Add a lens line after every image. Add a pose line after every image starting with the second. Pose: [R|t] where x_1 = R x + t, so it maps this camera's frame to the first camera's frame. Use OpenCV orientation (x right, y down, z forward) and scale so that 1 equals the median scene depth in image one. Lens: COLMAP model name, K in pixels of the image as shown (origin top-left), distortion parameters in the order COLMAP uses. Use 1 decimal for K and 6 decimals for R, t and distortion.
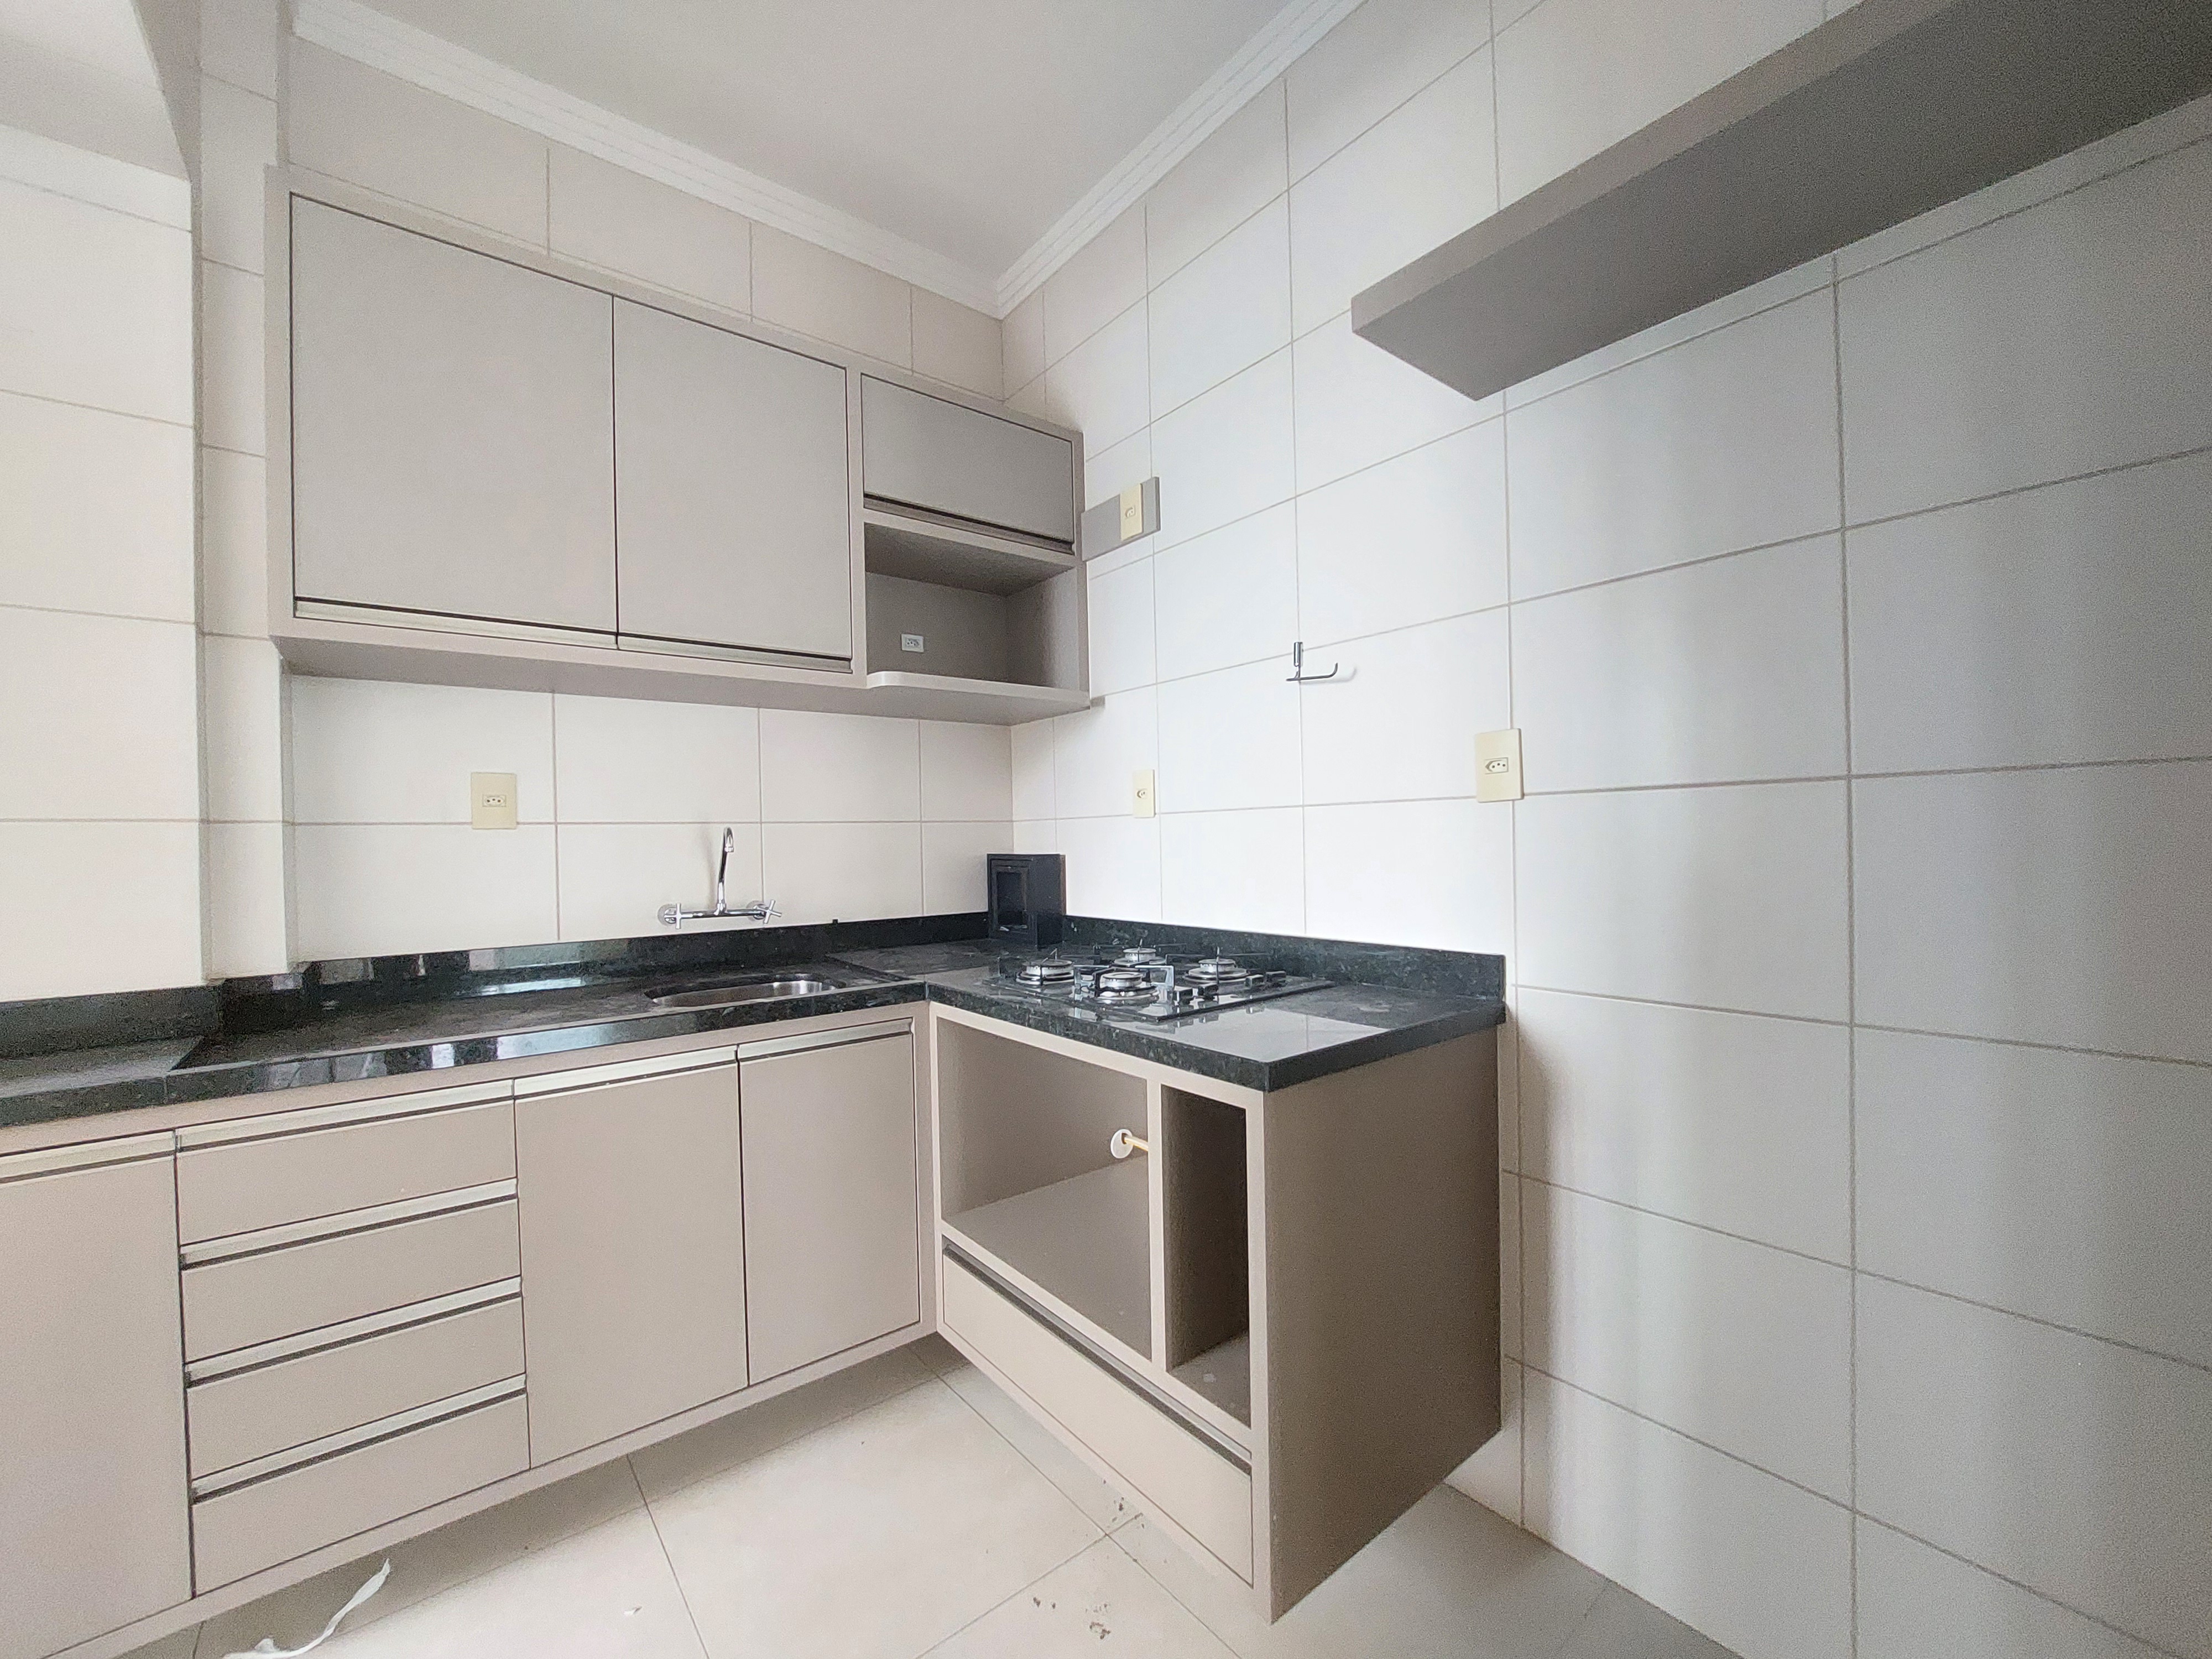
lens RADIAL K [[893.1, 0, 1103.8], [0, 893.1, 839.2], [0, 0, 1]] dist [-0.009615, -0.000244]
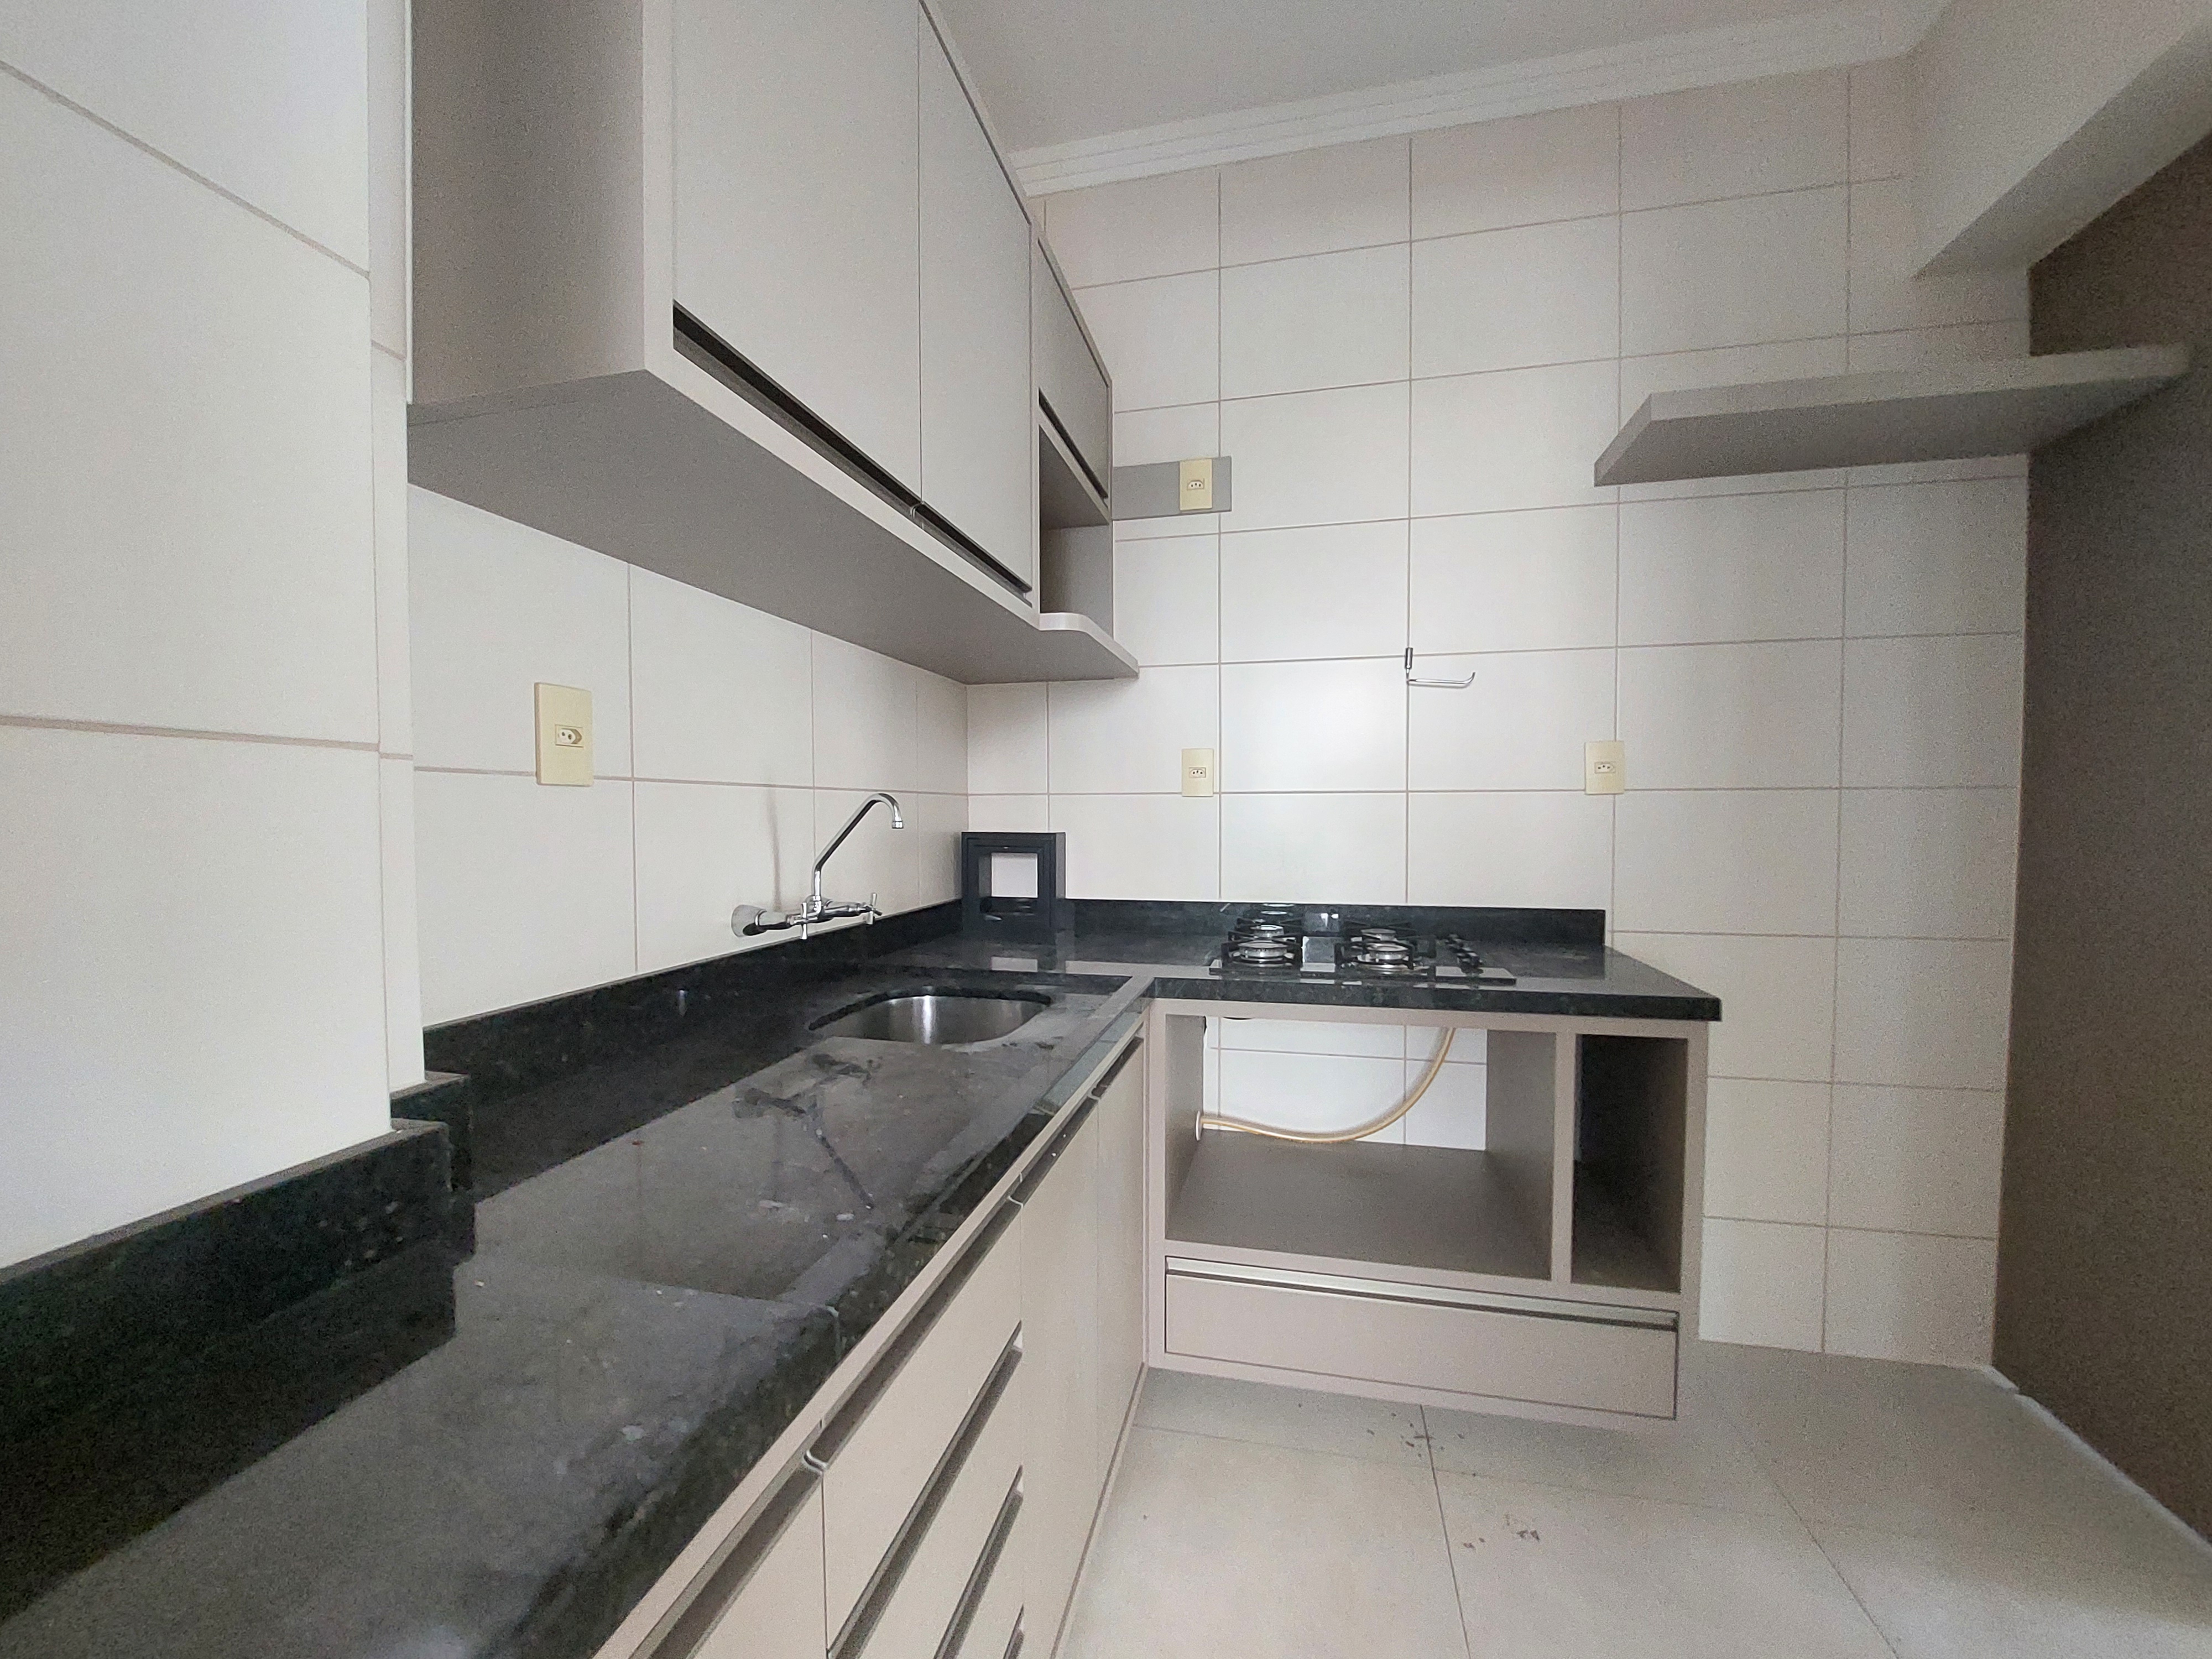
lens RADIAL K [[893.1, 0, 1103.8], [0, 893.1, 839.2], [0, 0, 1]] dist [-0.009615, -0.000244]
pose [[0.783331, -0.000537, 0.621604, -0.697588], [-0.012849, 0.999772, 0.017055, 0.008446], [-0.621471, -0.021346, 0.783146, 0.302824]]
